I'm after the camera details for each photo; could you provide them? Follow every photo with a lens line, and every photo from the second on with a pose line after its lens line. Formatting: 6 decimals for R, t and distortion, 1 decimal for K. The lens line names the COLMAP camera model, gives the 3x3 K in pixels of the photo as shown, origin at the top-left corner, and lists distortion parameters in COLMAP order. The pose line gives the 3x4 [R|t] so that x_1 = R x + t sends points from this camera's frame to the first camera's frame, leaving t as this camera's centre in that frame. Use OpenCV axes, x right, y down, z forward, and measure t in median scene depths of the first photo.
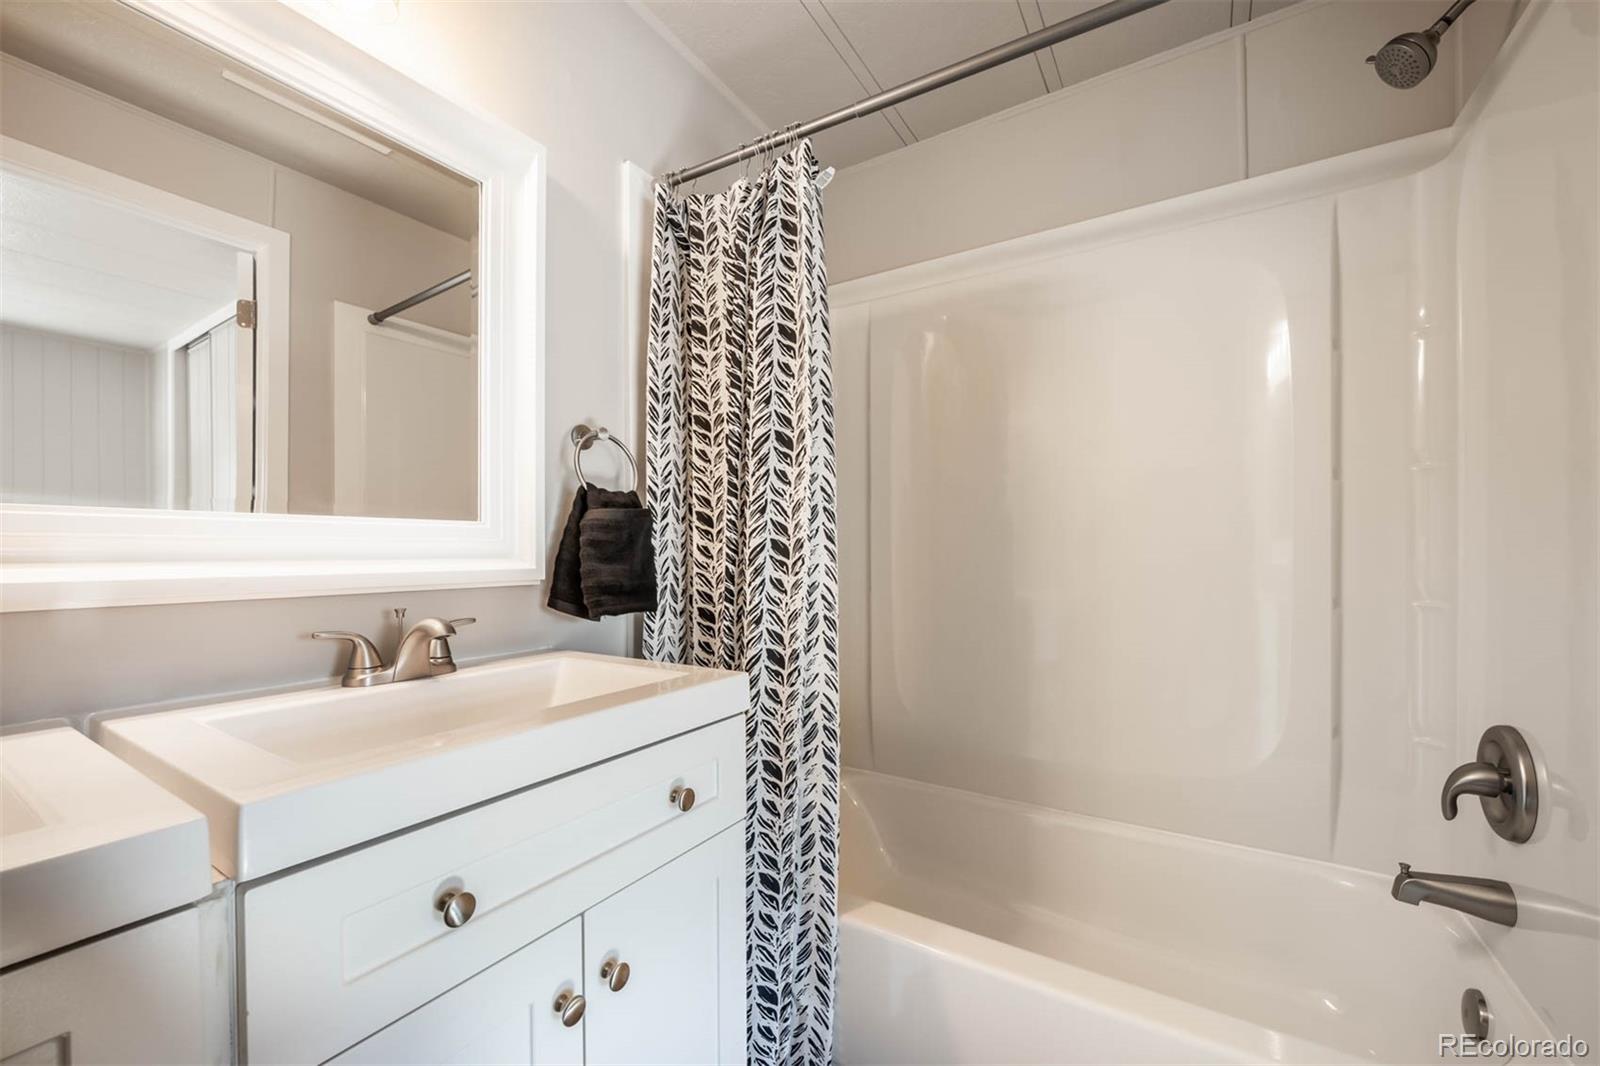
lens RADIAL K [[621.3, 0, 775.4], [0, 621.3, 542.2], [0, 0, 1]] dist [0.000925, 0.000030]
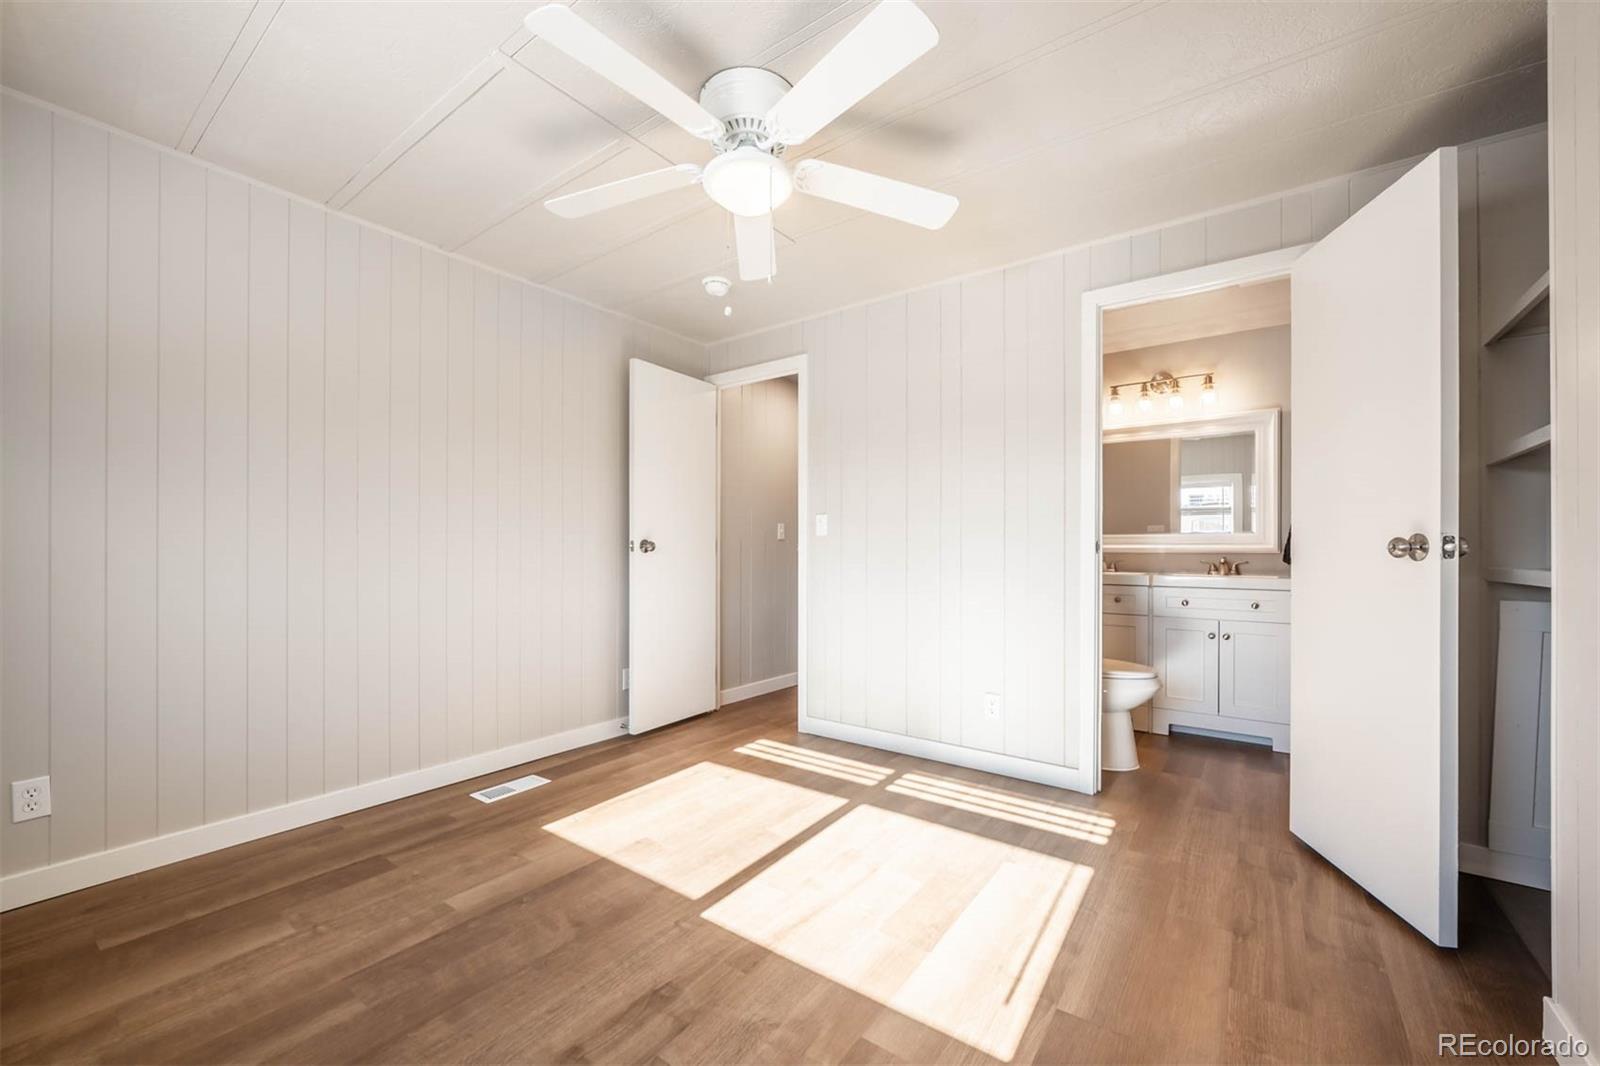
lens RADIAL K [[621.3, 0, 775.4], [0, 621.3, 542.2], [0, 0, 1]] dist [0.000925, 0.000030]
pose [[-0.042016, 0.001660, -0.999116, 3.636995], [0.003683, 0.999992, 0.001507, -0.000104], [0.999110, -0.003617, -0.042022, -1.727525]]
